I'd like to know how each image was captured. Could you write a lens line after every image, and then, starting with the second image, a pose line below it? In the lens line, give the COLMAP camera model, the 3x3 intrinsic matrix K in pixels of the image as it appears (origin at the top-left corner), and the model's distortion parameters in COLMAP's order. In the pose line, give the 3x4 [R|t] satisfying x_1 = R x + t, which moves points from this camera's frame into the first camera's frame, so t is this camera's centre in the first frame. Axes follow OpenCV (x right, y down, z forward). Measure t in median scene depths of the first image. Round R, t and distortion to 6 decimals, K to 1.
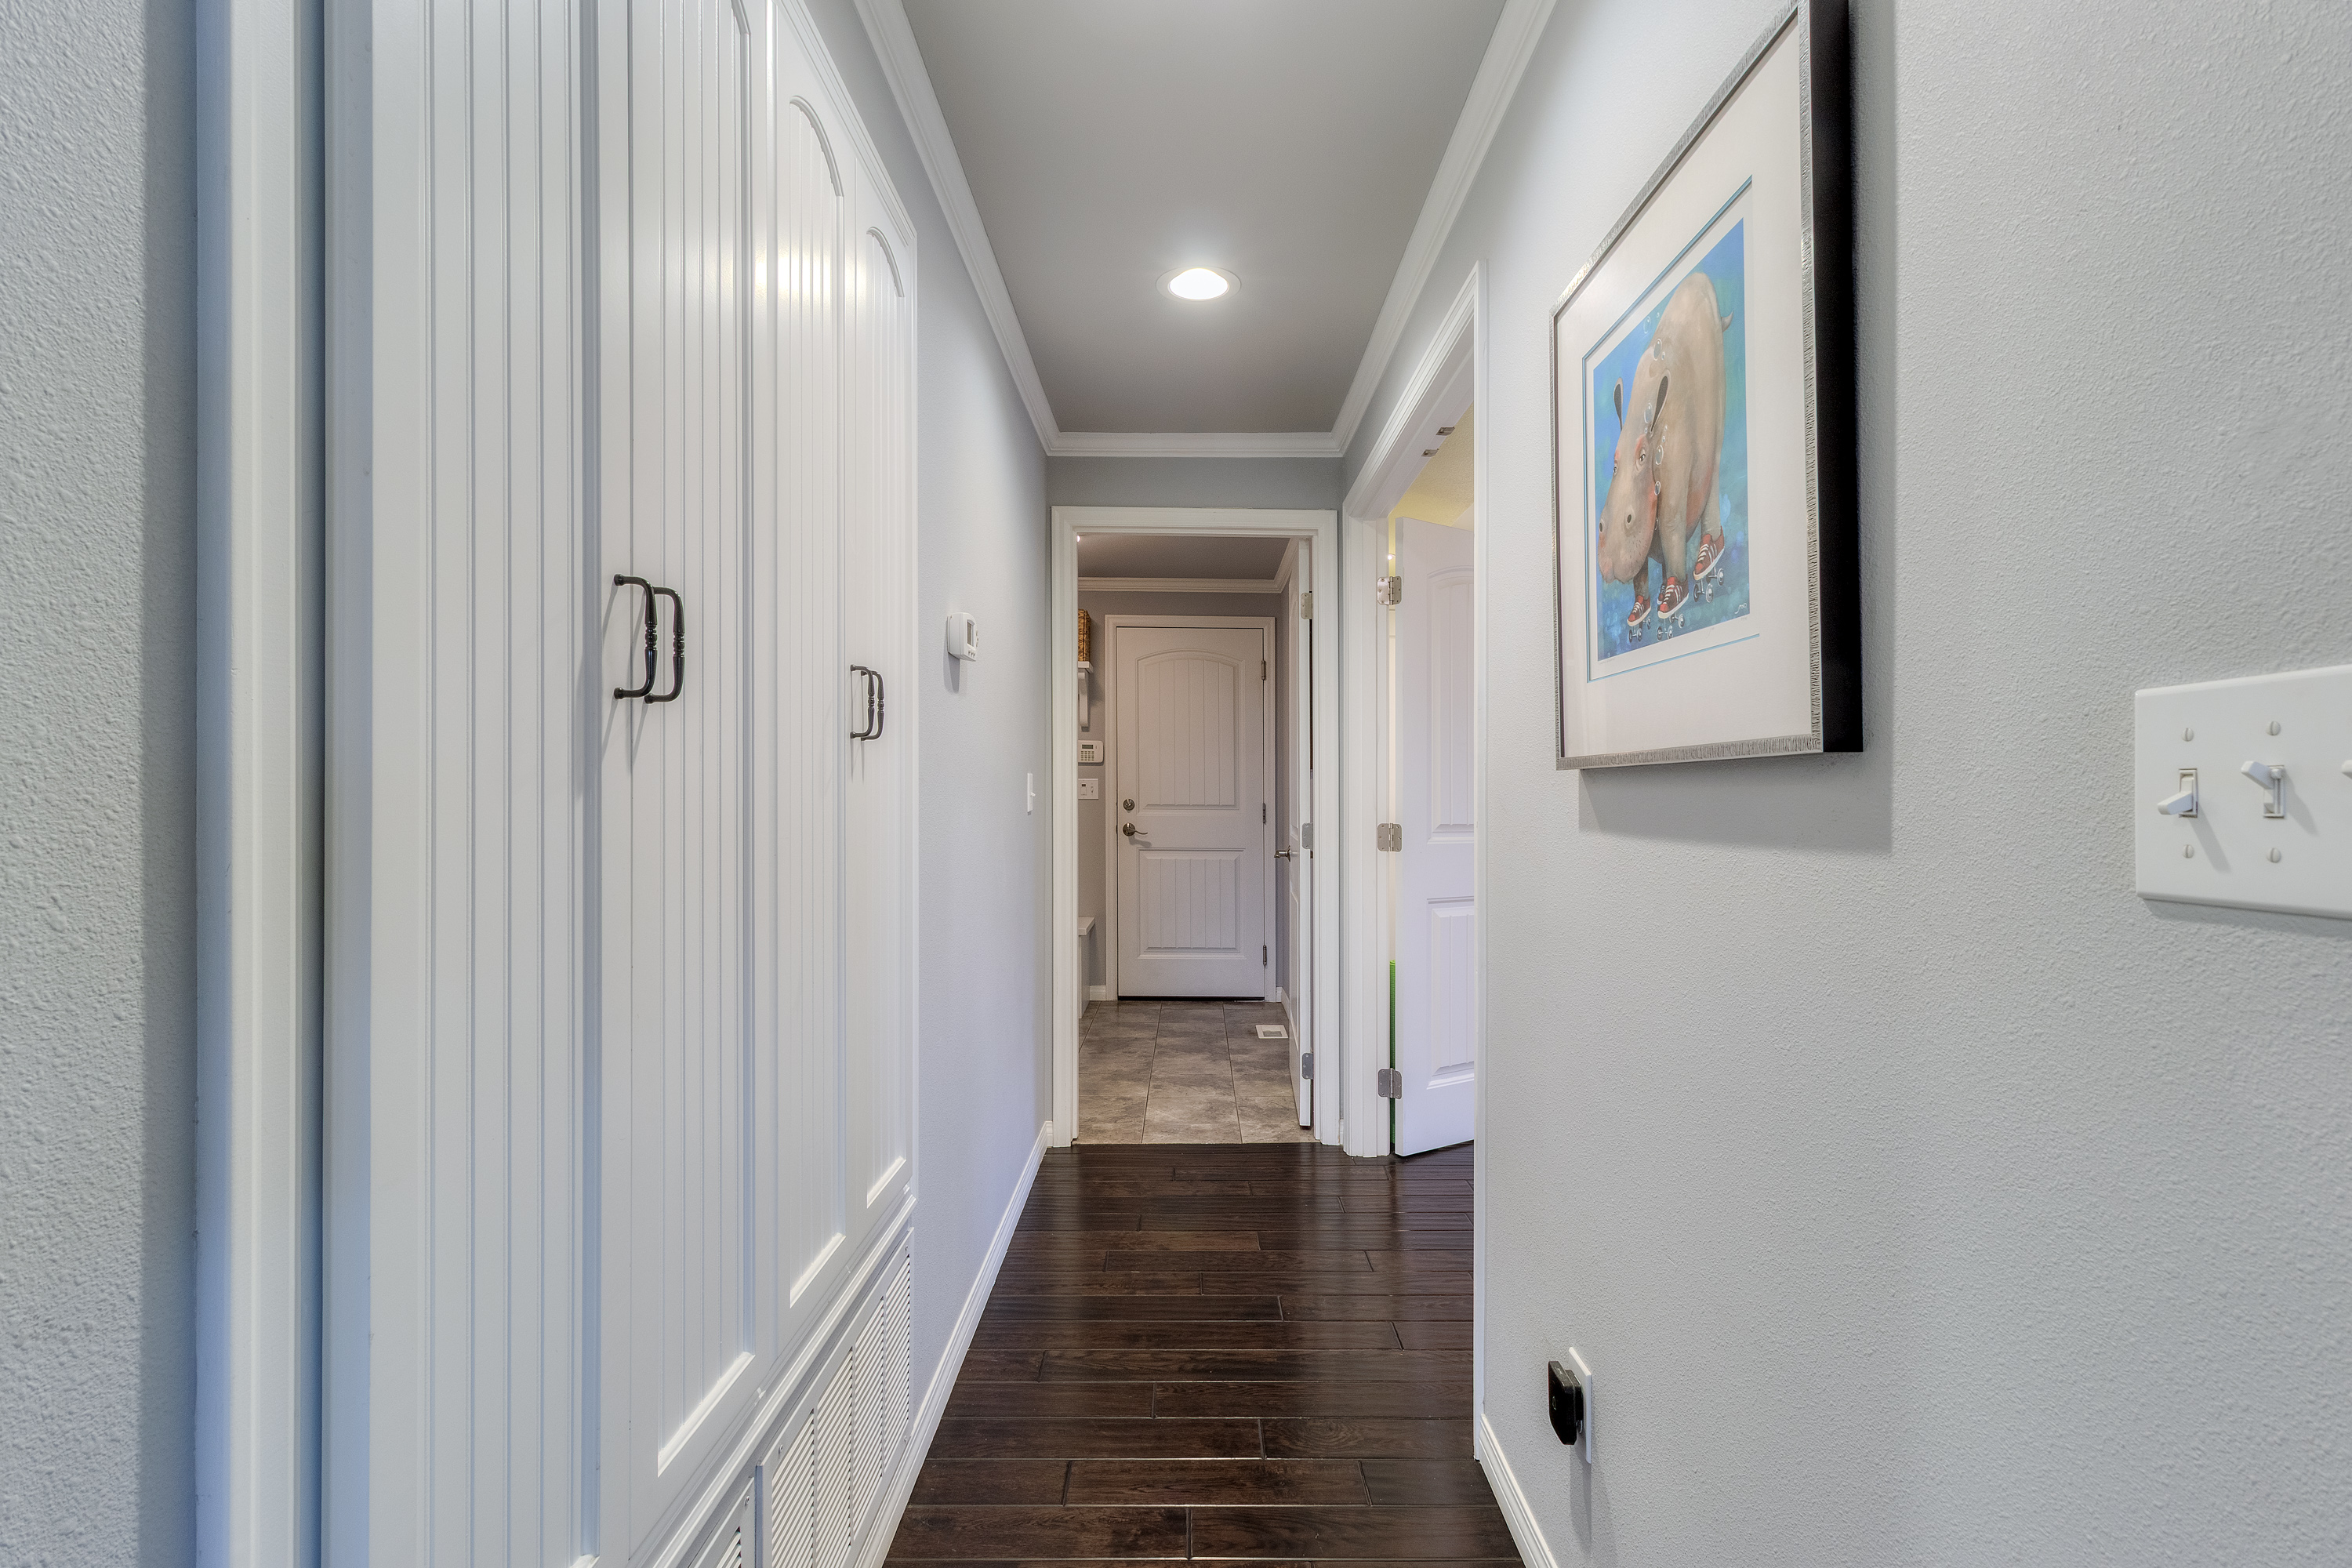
lens RADIAL K [[1099.8, 0, 1180.6], [0, 1099.8, 787.7], [0, 0, 1]] dist [0.004096, -0.000555]
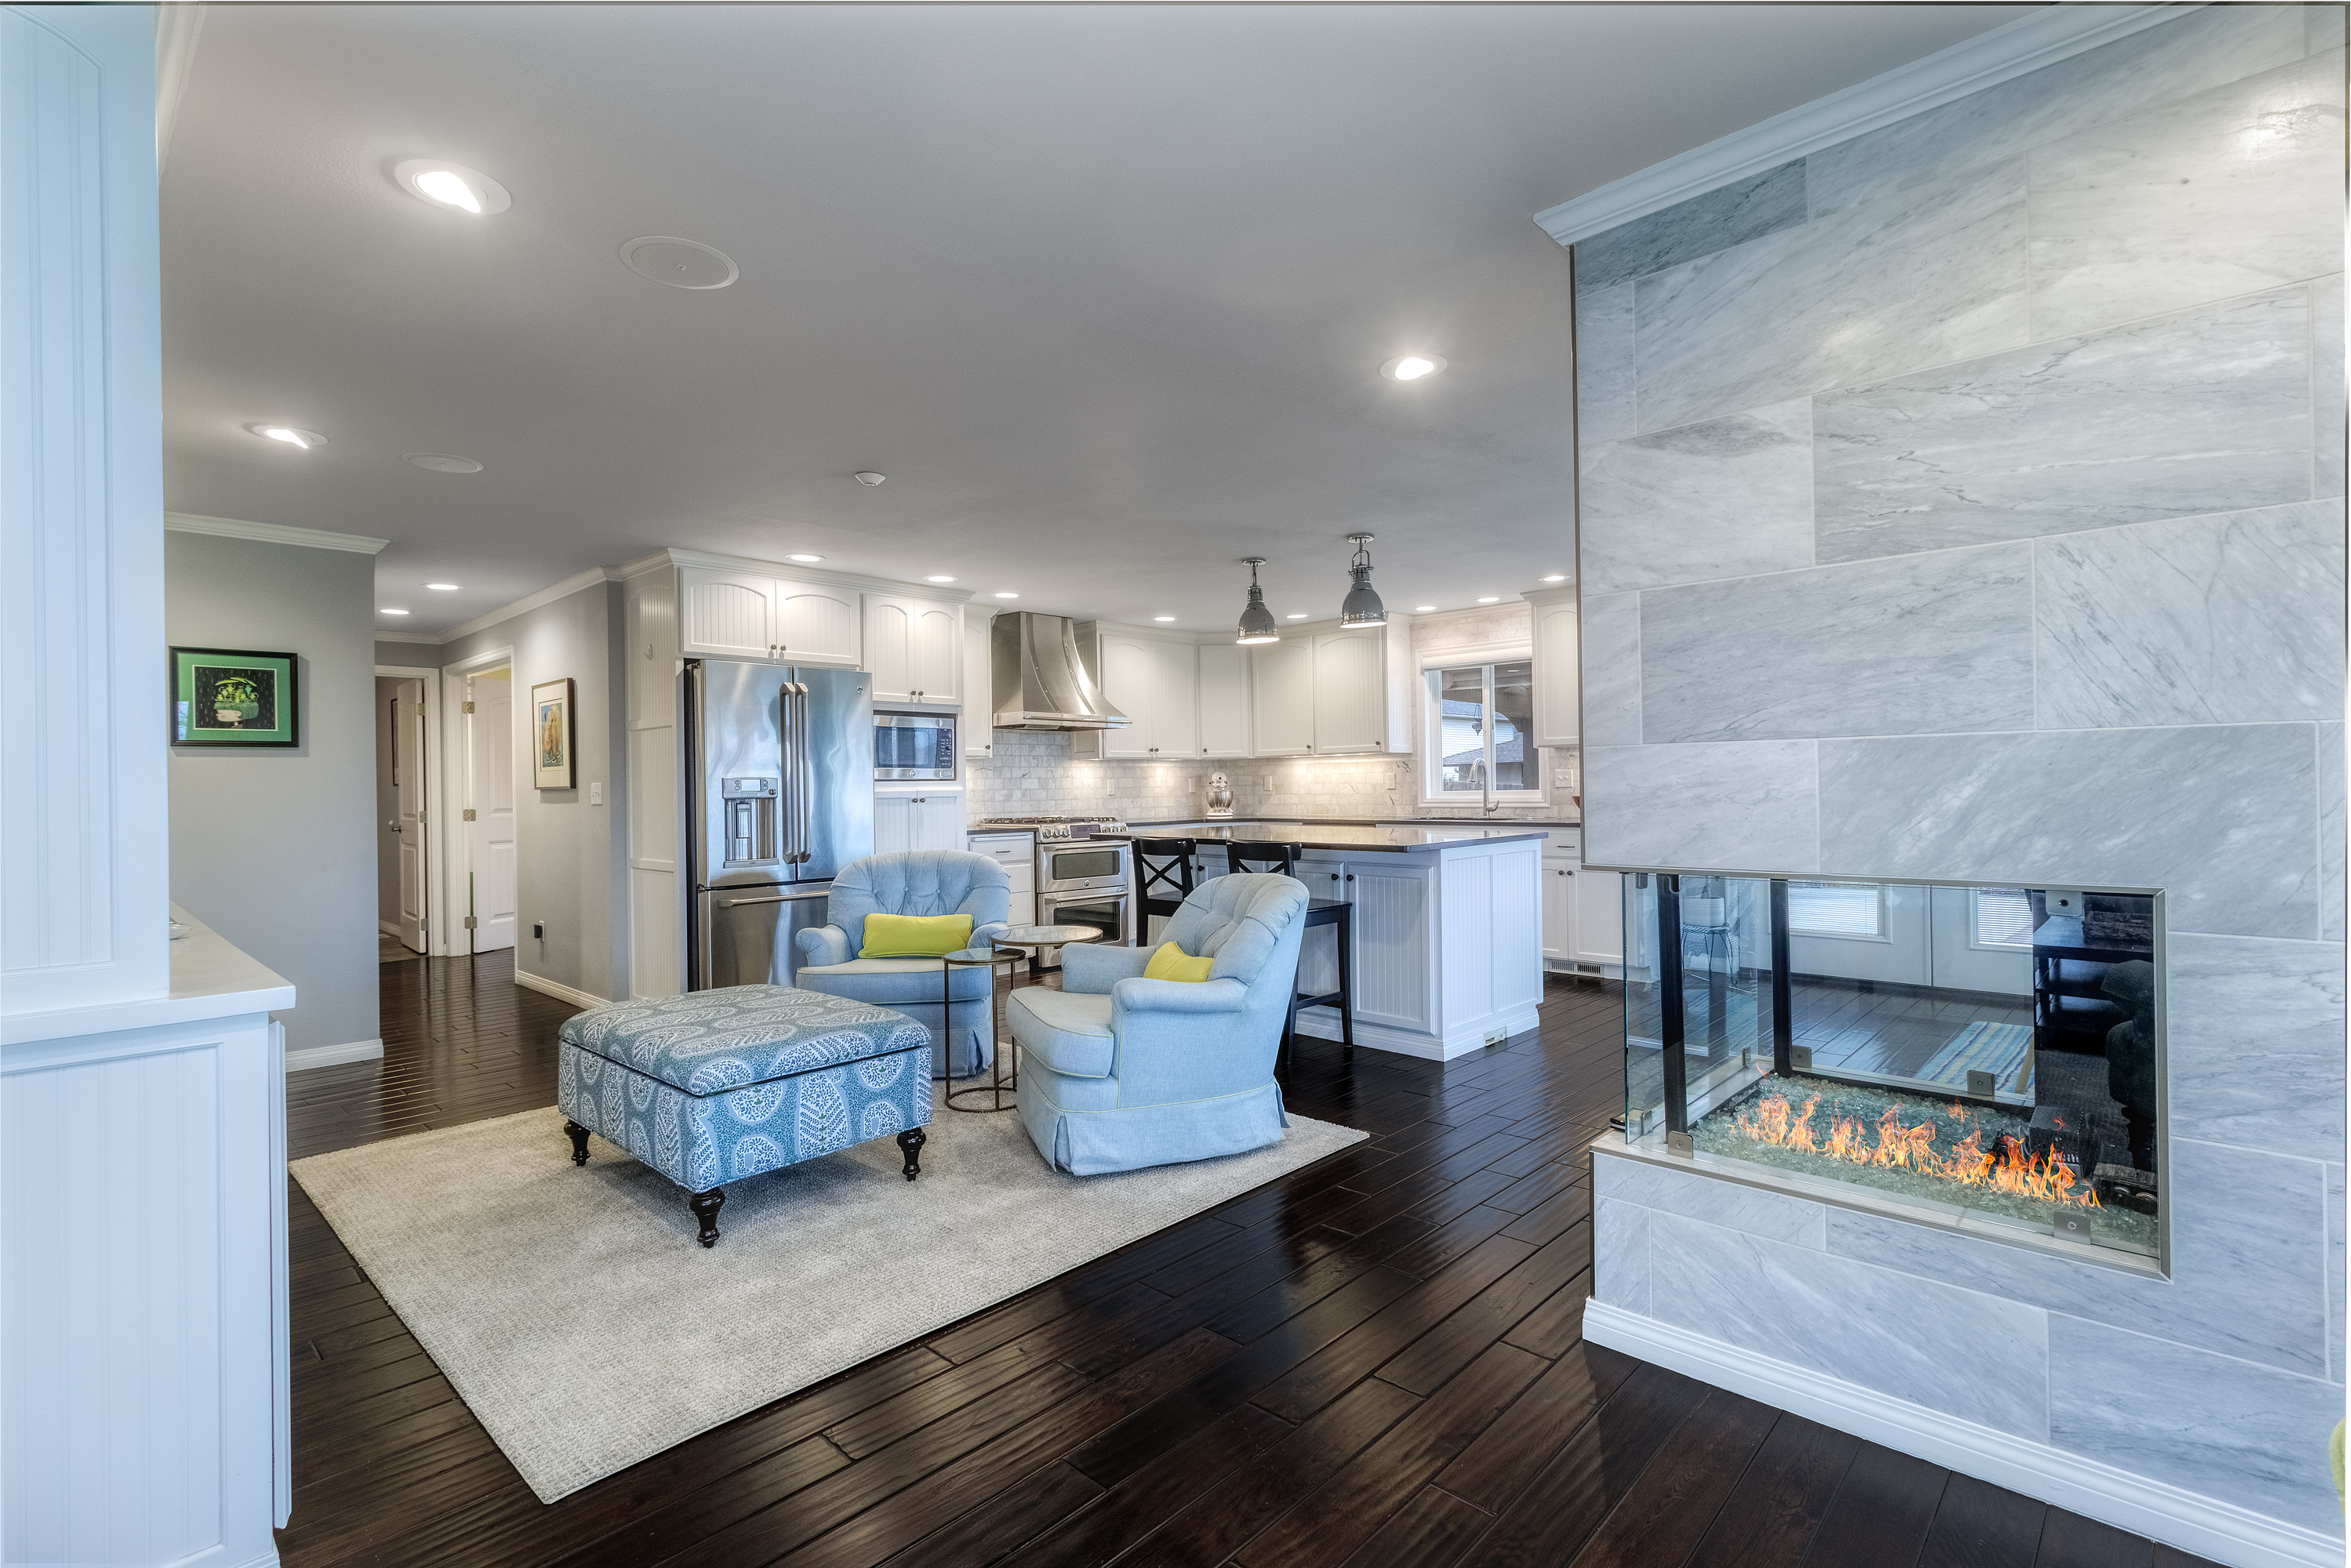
lens RADIAL K [[1099.2, 0, 1187.0], [0, 1099.2, 780.9], [0, 0, 1]] dist [0.004096, -0.000555]
pose [[0.686540, -0.007881, 0.727050, -0.452502], [0.012434, 0.999922, -0.000902, -0.005975], [-0.726986, 0.009659, 0.686584, -1.665226]]
